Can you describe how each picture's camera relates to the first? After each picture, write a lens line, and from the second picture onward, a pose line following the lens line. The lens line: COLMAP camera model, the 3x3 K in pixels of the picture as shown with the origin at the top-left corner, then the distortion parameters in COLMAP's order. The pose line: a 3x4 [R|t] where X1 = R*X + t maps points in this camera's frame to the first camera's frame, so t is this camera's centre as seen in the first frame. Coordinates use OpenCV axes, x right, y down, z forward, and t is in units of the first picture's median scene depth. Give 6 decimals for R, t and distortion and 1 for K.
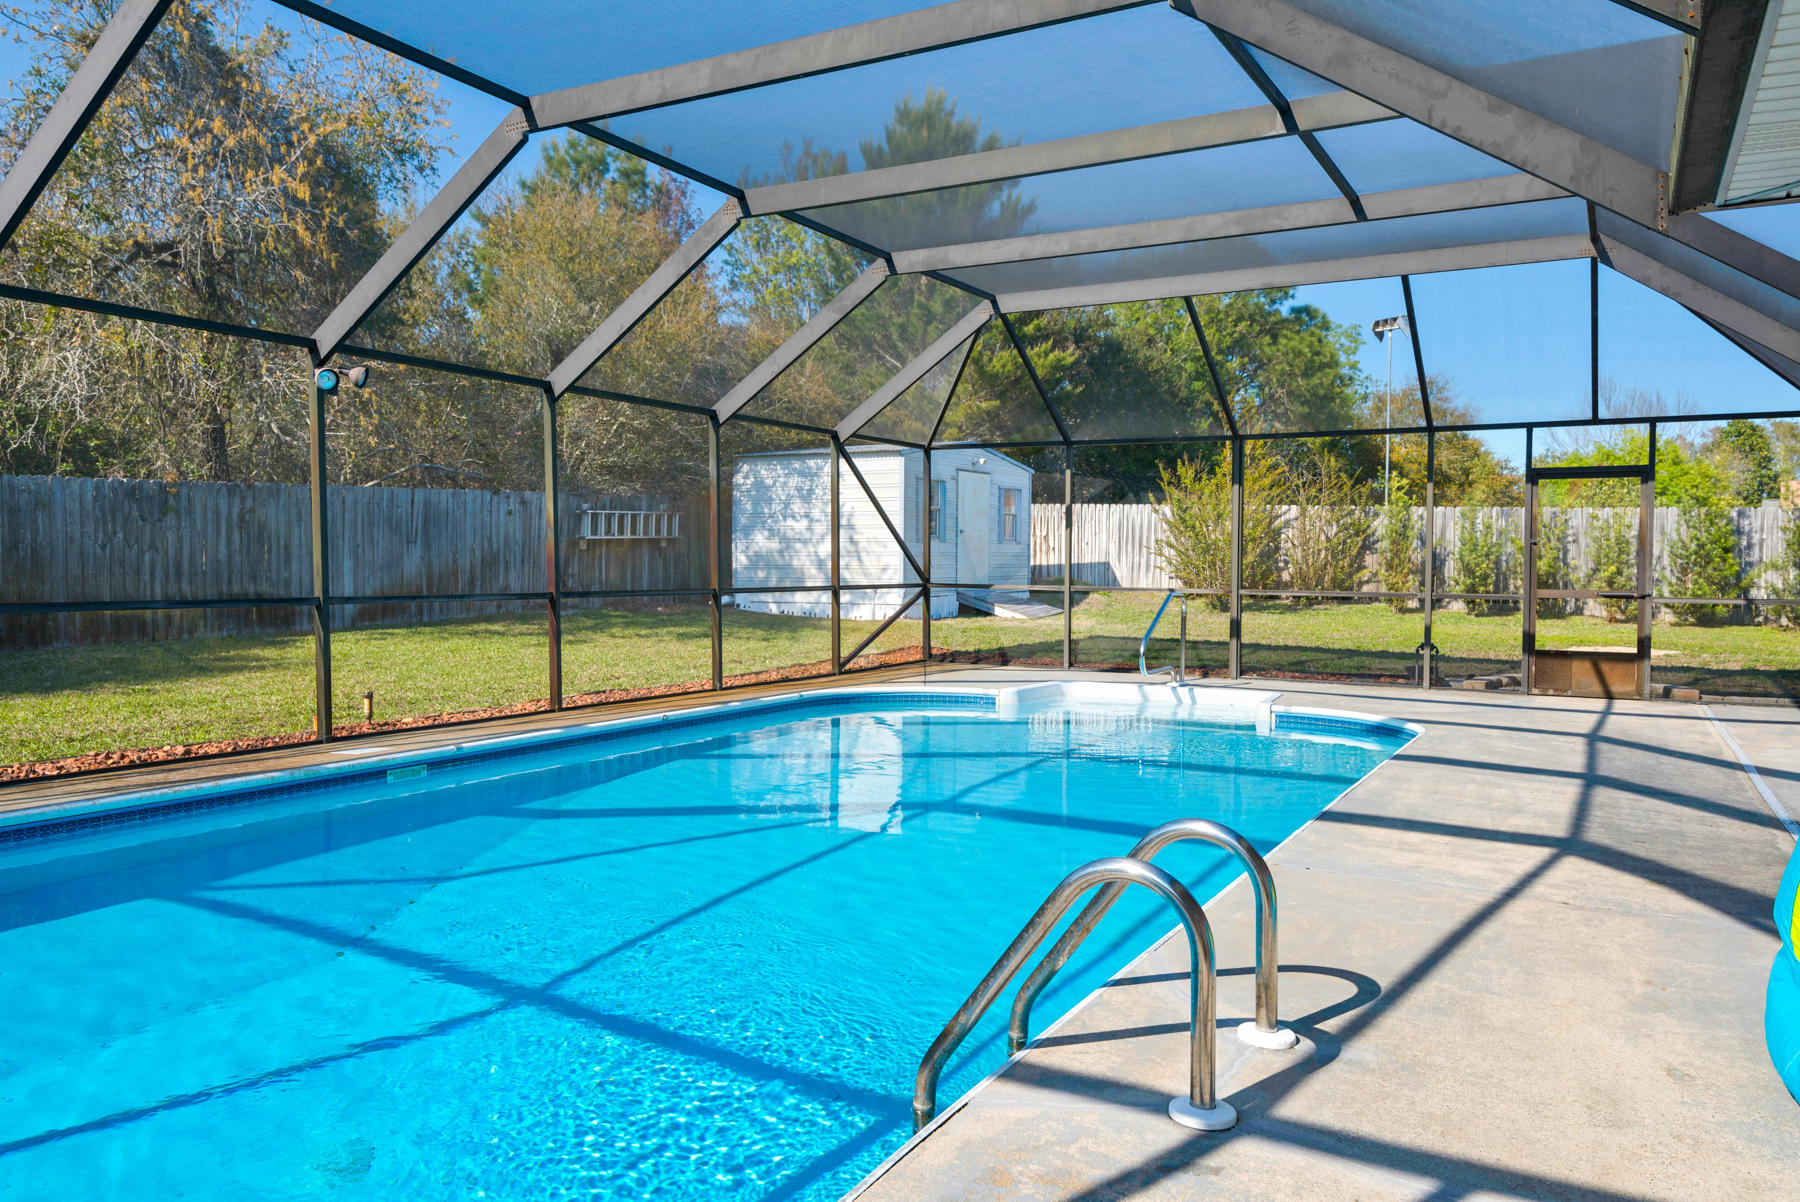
lens RADIAL K [[1308.2, 0, 891.8], [0, 1308.2, 601.8], [0, 0, 1]] dist [-0.002355, 0.002028]
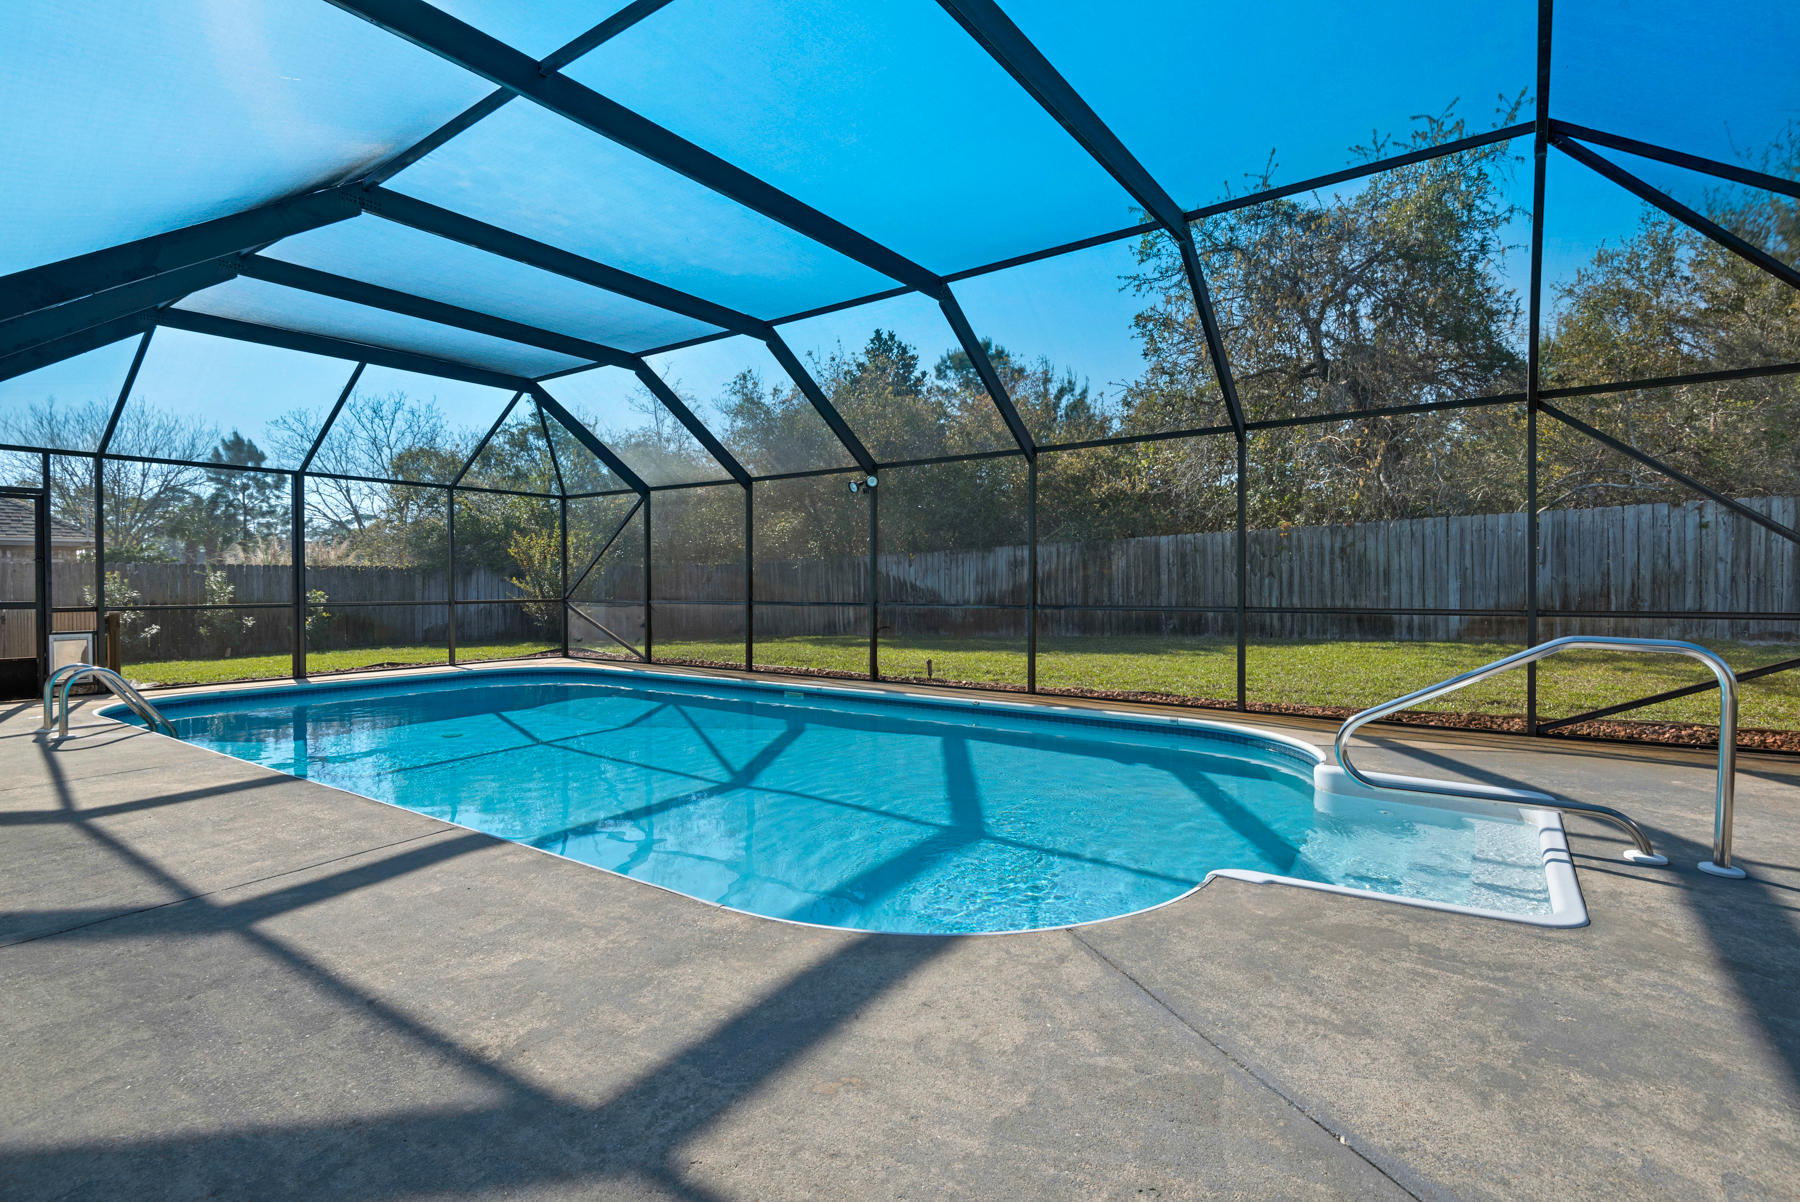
lens RADIAL K [[877.8, 0, 893.7], [0, 877.8, 589.1], [0, 0, 1]] dist [0.006738, -0.002424]
pose [[-0.108355, 0.001217, -0.994111, 0.441963], [-0.027364, 0.999617, 0.004206, -0.016207], [0.993736, 0.027659, -0.108280, 0.644974]]
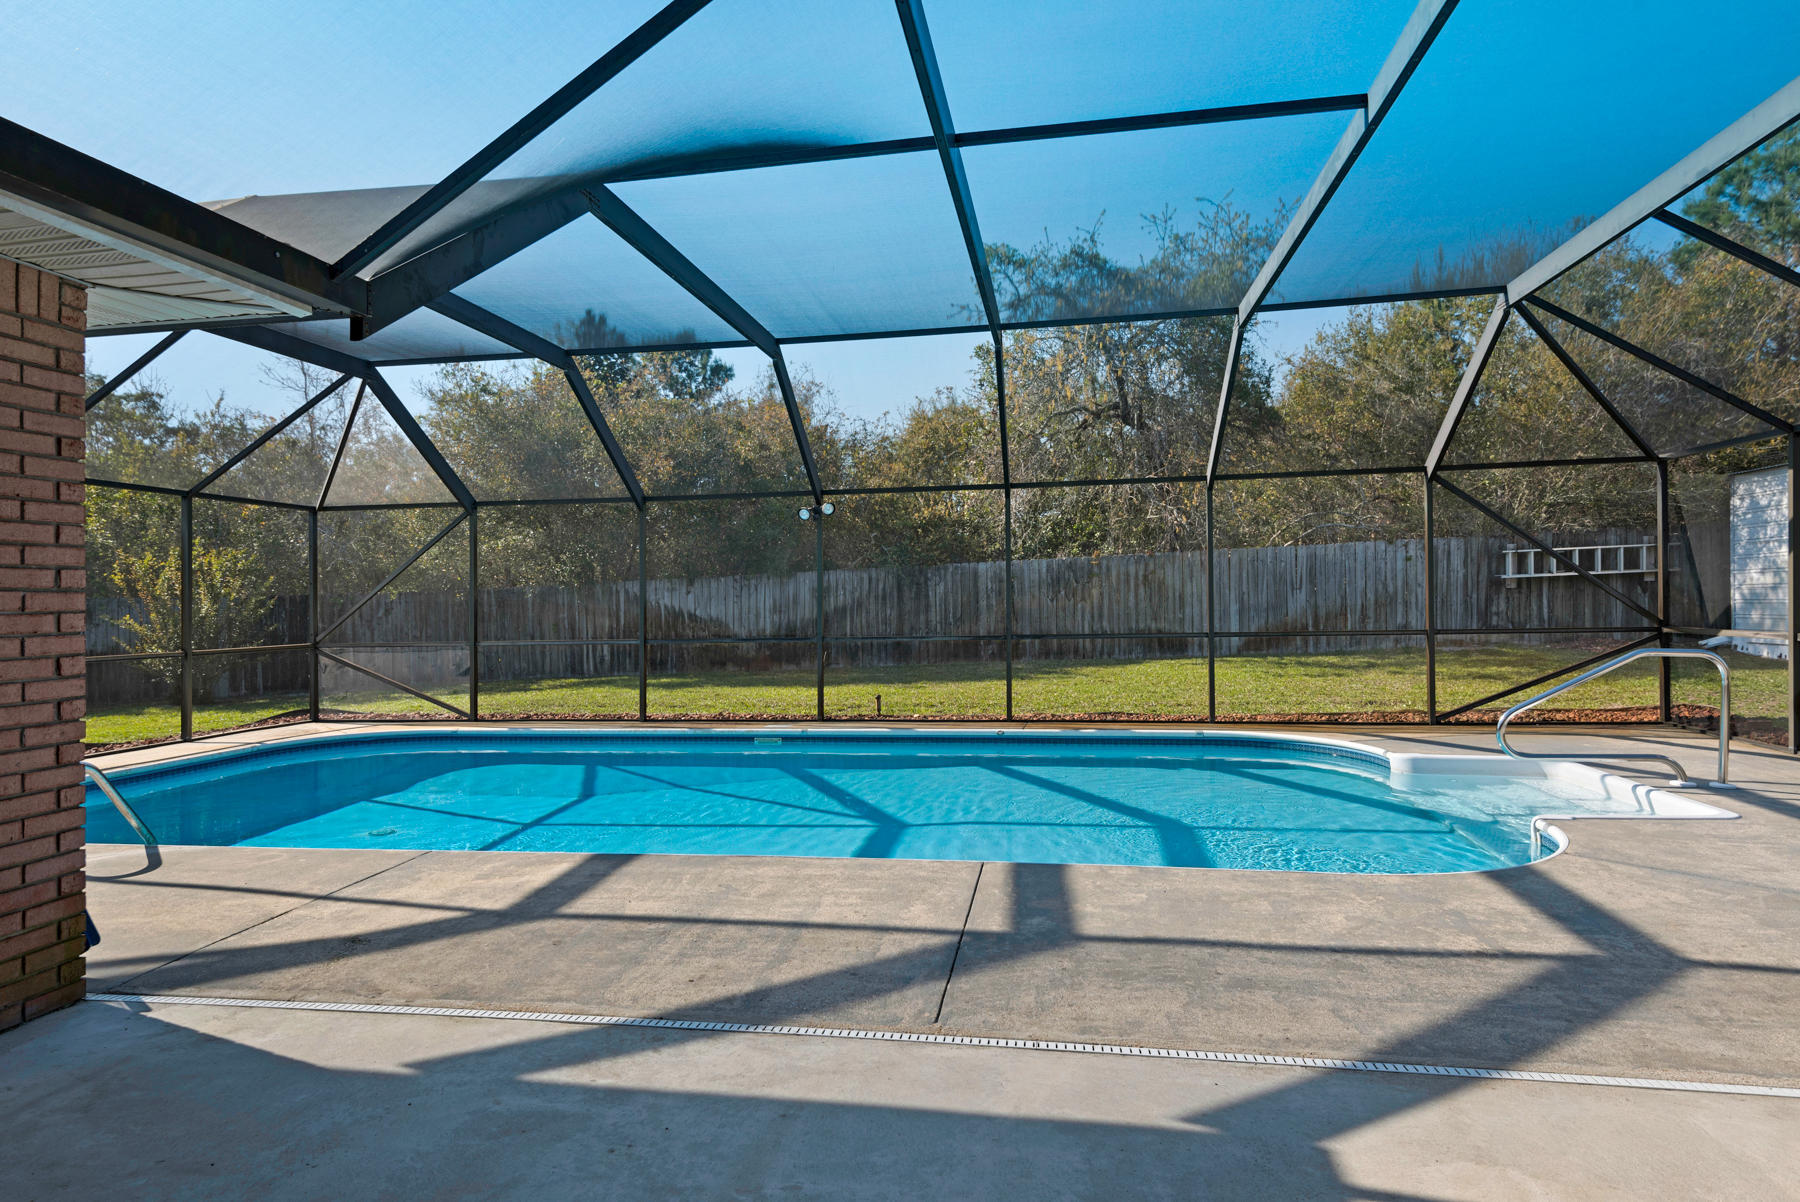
lens RADIAL K [[1033.7, 0, 897.8], [0, 1033.7, 618.7], [0, 0, 1]] dist [0.026433, -0.009295]
pose [[0.339567, 0.004880, -0.940569, 0.493839], [-0.009143, 0.999956, 0.001887, -0.017840], [0.940537, 0.007959, 0.339597, 0.350368]]
